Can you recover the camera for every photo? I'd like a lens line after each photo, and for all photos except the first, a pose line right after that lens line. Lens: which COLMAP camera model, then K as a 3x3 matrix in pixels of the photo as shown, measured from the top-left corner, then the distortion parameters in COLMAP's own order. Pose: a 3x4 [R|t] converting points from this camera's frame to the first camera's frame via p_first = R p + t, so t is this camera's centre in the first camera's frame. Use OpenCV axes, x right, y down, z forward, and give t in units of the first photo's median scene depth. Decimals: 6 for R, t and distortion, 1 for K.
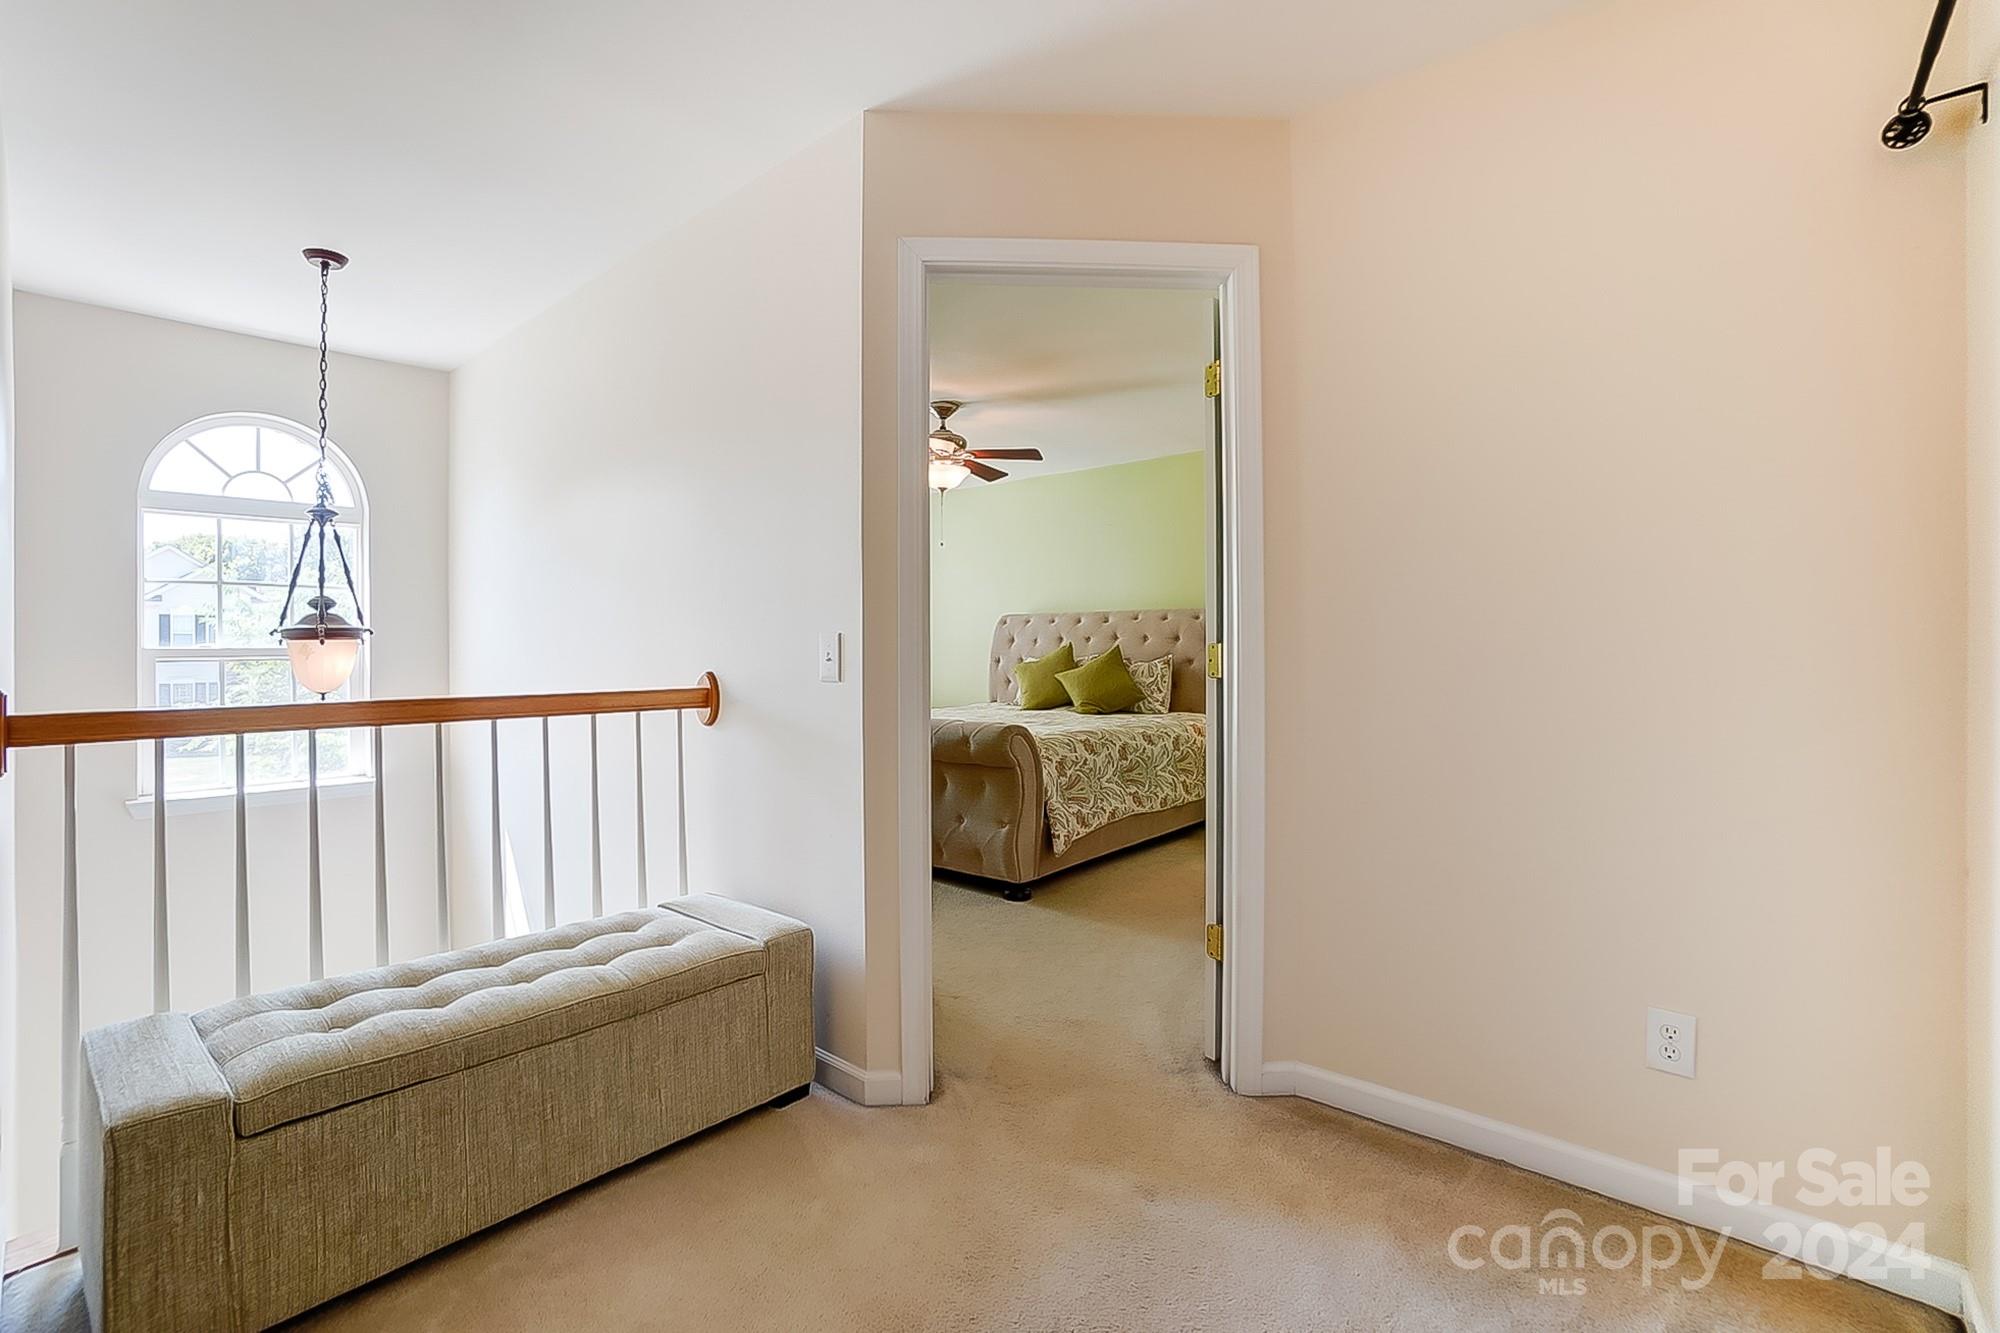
lens RADIAL K [[890.0, 0, 1006.5], [0, 890.0, 637.8], [0, 0, 1]] dist [-0.048879, 0.019869]
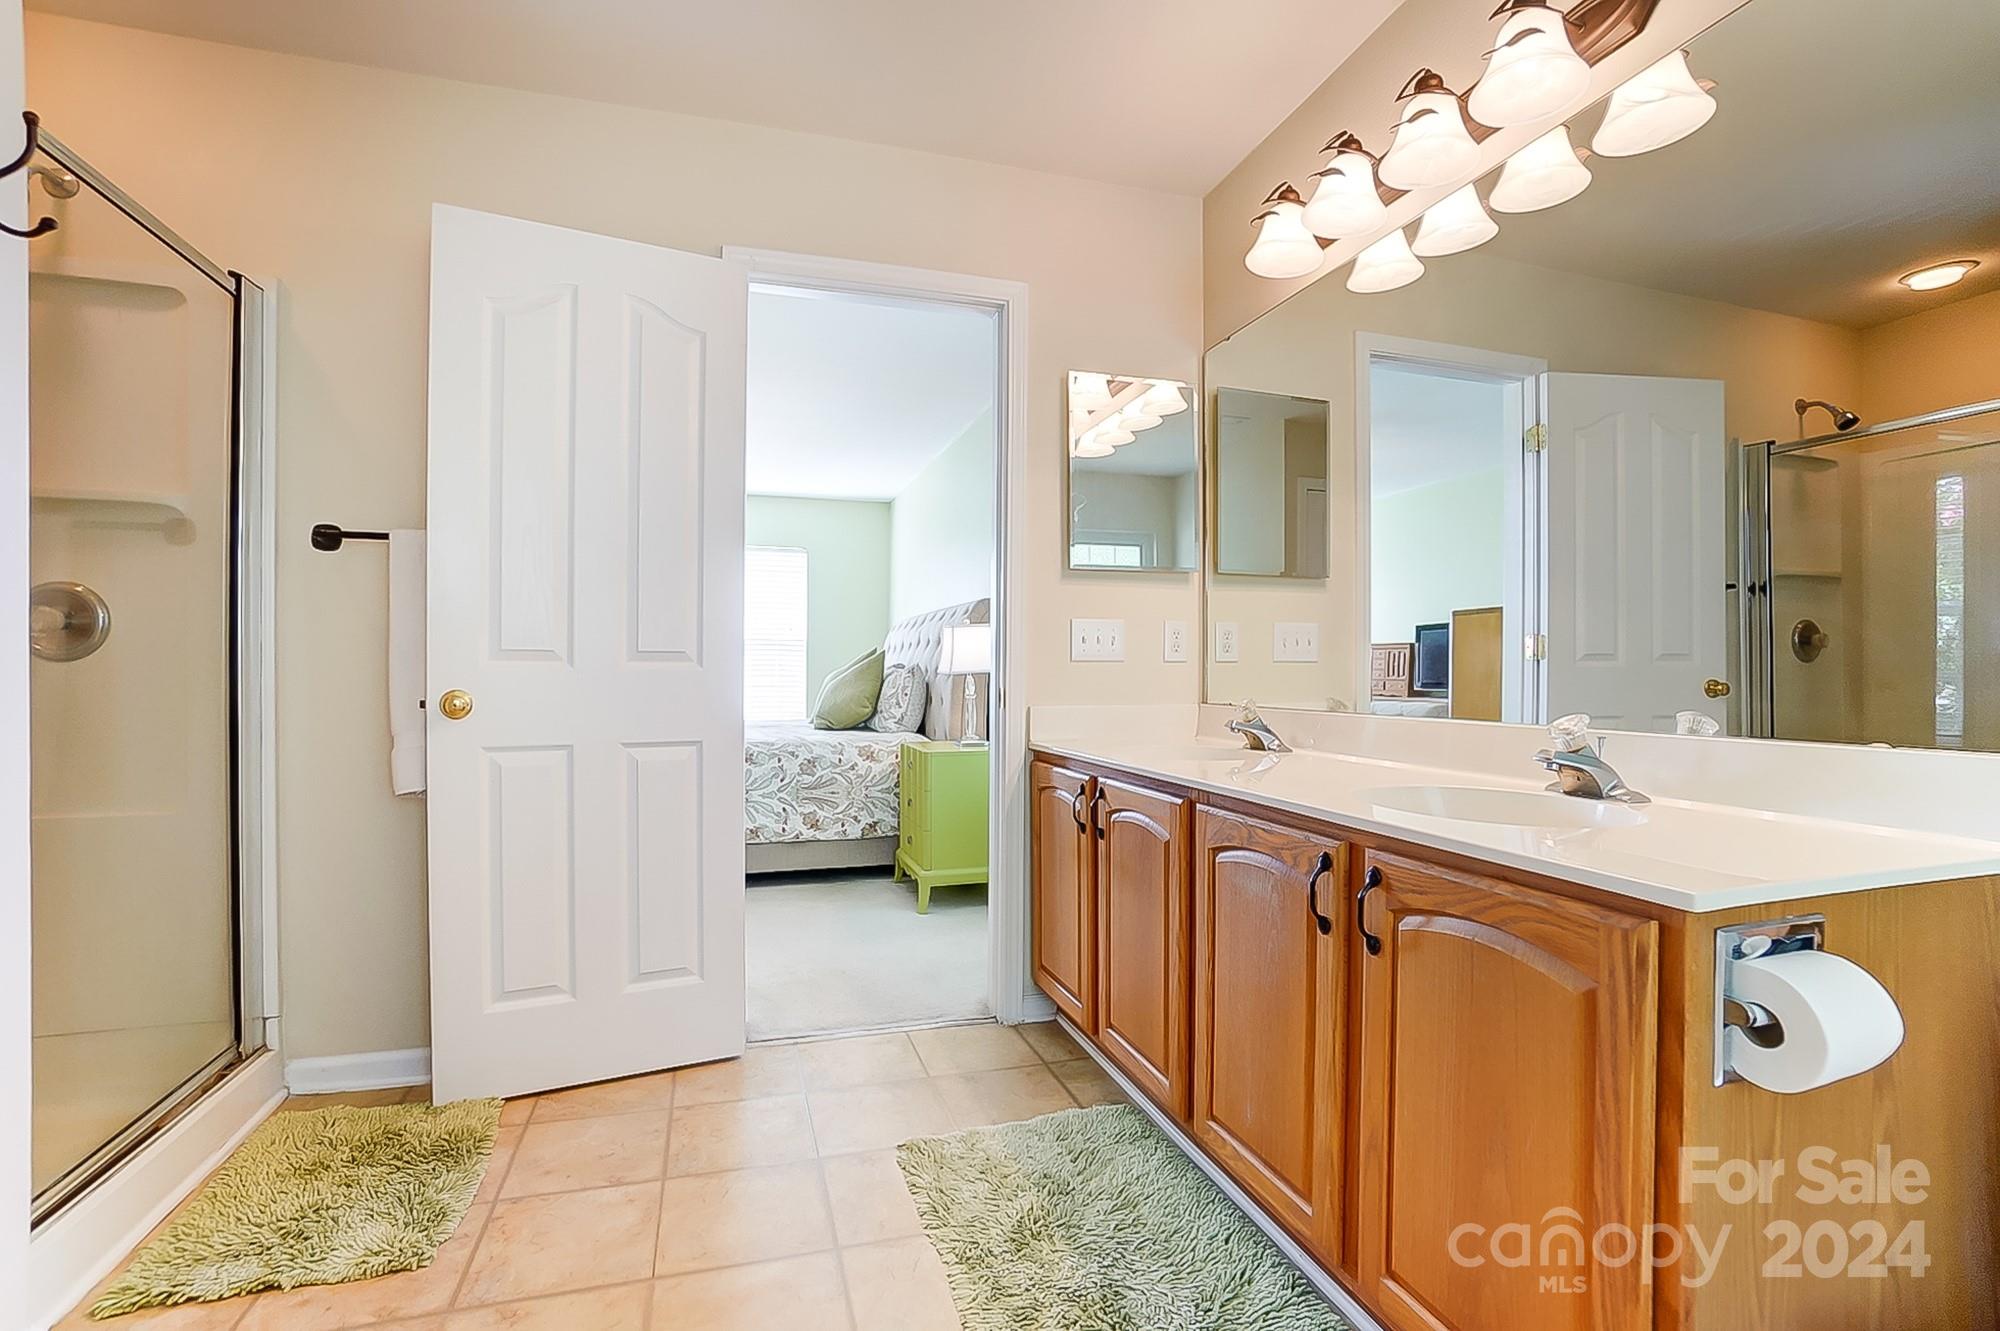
lens RADIAL K [[900.7, 0, 1000.0], [0, 900.7, 665.5], [0, 0, 1]] dist [-0.051229, 0.014194]
pose [[0.847794, 0.010141, -0.530229, 0.769956], [-0.006017, 0.999937, 0.009504, 0.015872], [0.530291, -0.004867, 0.847801, 0.380724]]
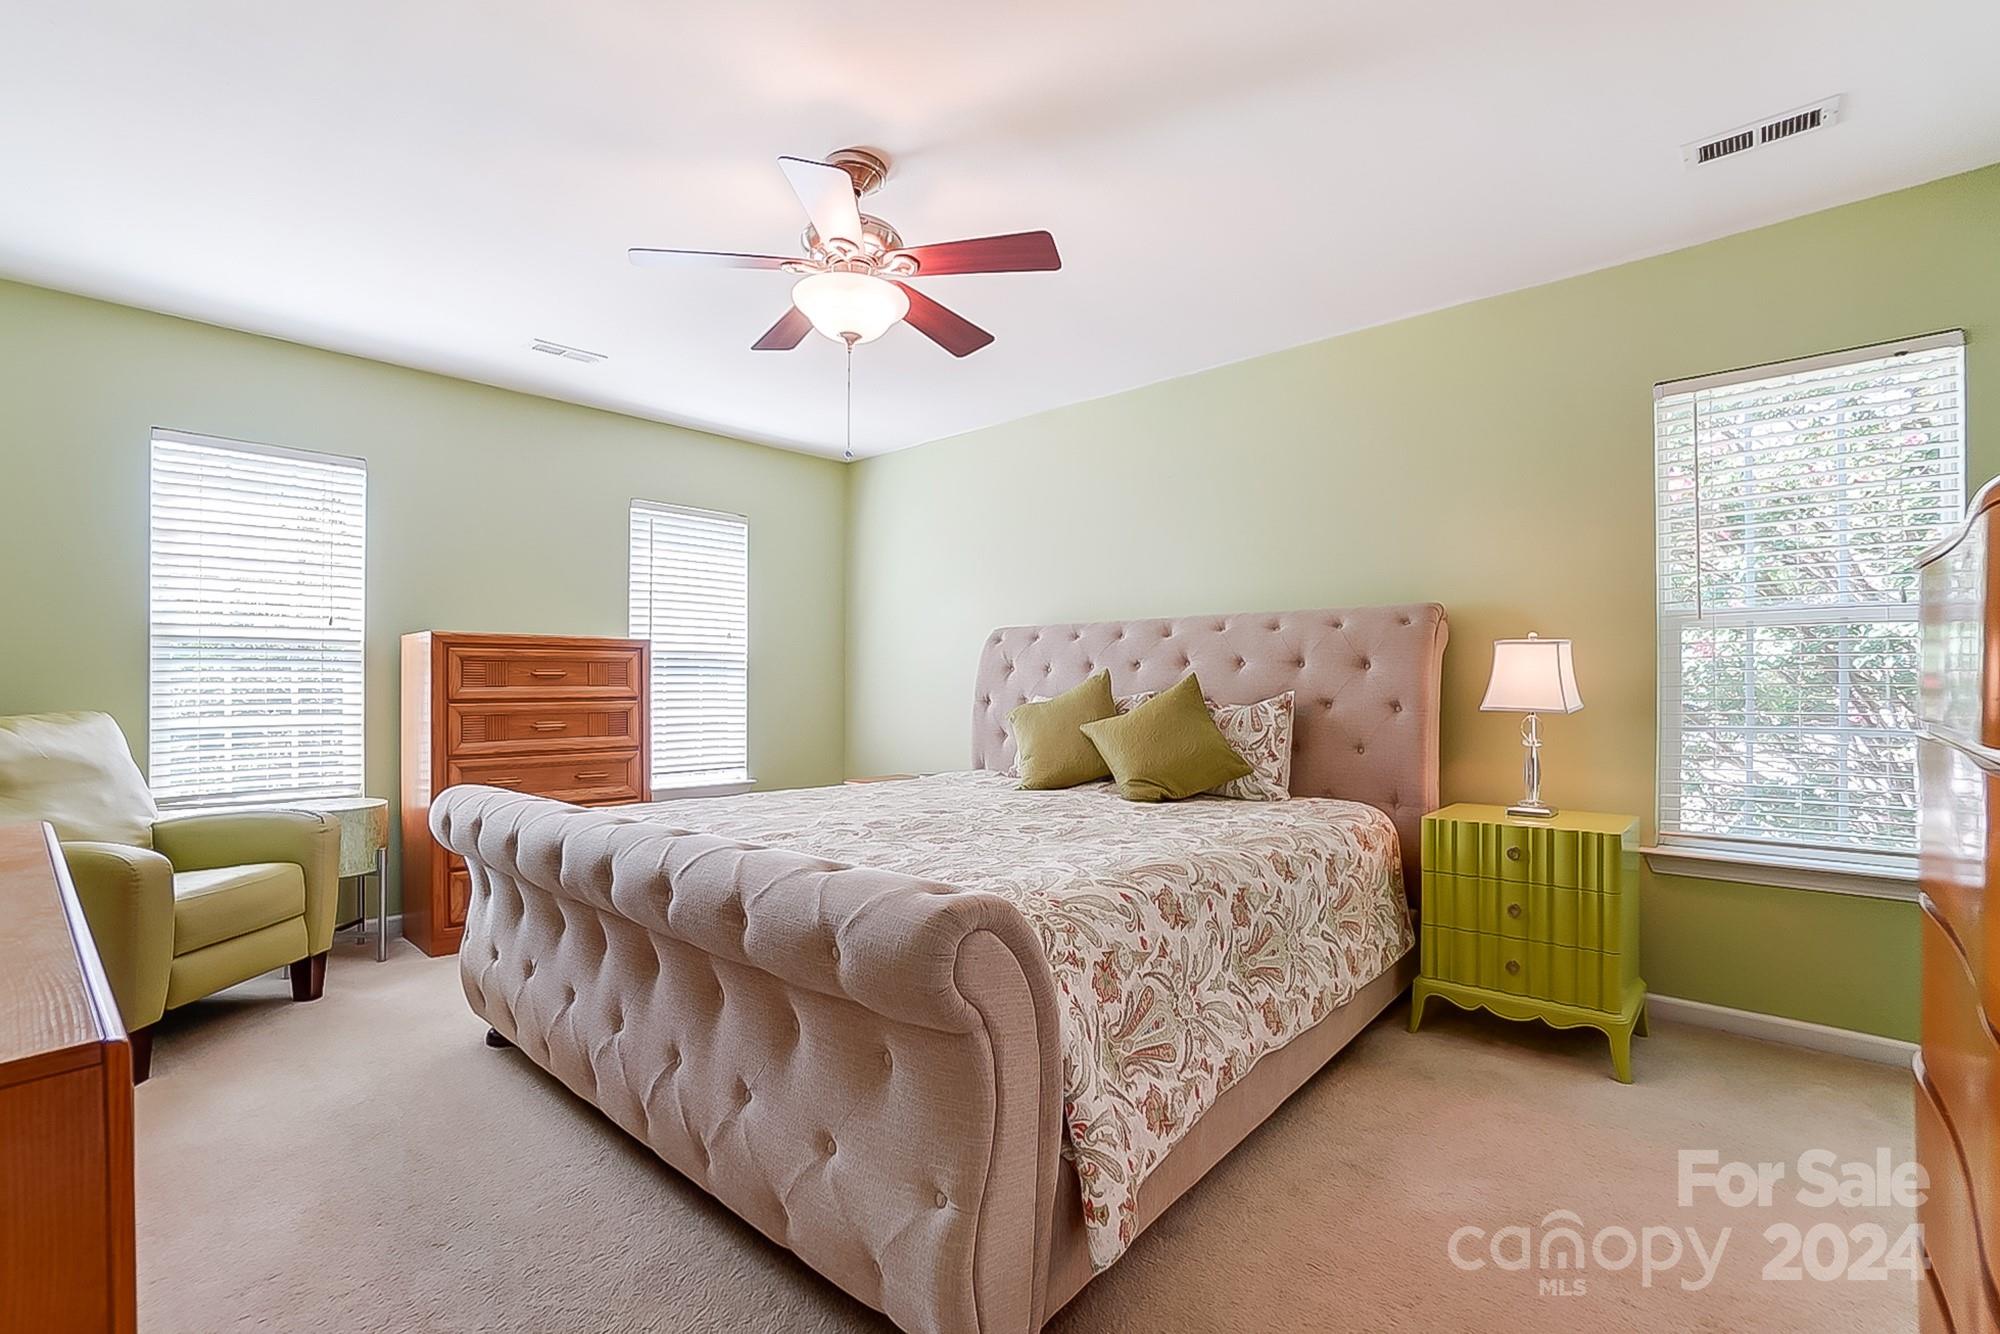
lens RADIAL K [[900.7, 0, 1000.0], [0, 900.7, 667.0], [0, 0, 1]] dist [-0.051229, 0.014194]
pose [[0.999716, 0.003861, -0.023521, 0.019280], [-0.004150, 0.999916, -0.012242, 0.012935], [0.023472, 0.012336, 0.999648, 0.493258]]
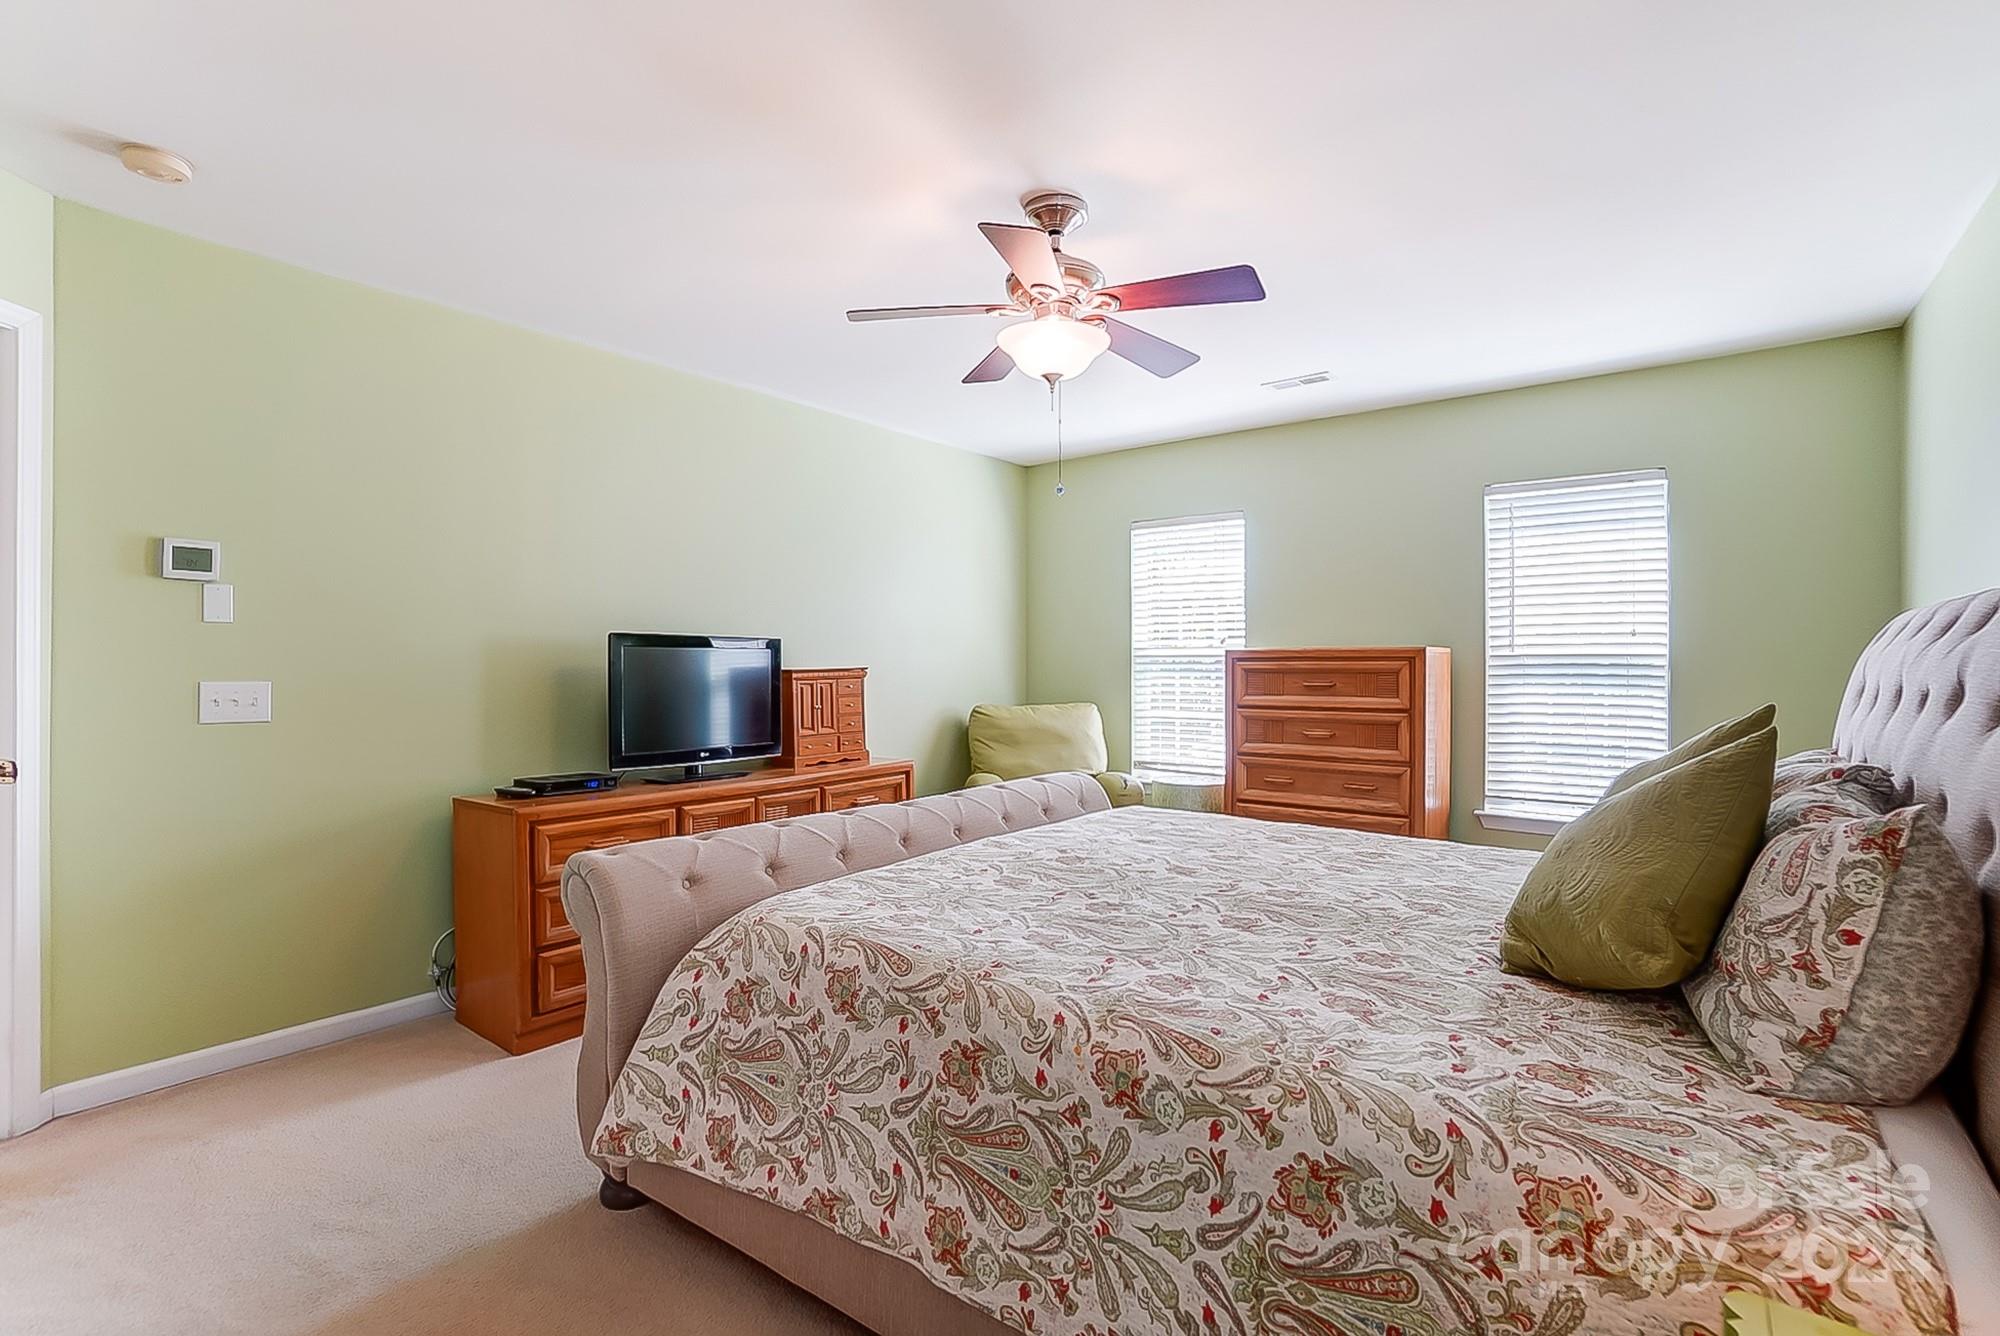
lens RADIAL K [[897.8, 0, 1000.0], [0, 897.8, 668.0], [0, 0, 1]] dist [-0.029838, 0.000029]
pose [[0.041742, 0.011890, -0.999058, 0.400346], [0.006669, 0.999904, 0.012179, -0.014424], [0.999106, -0.007171, 0.041659, 0.898064]]
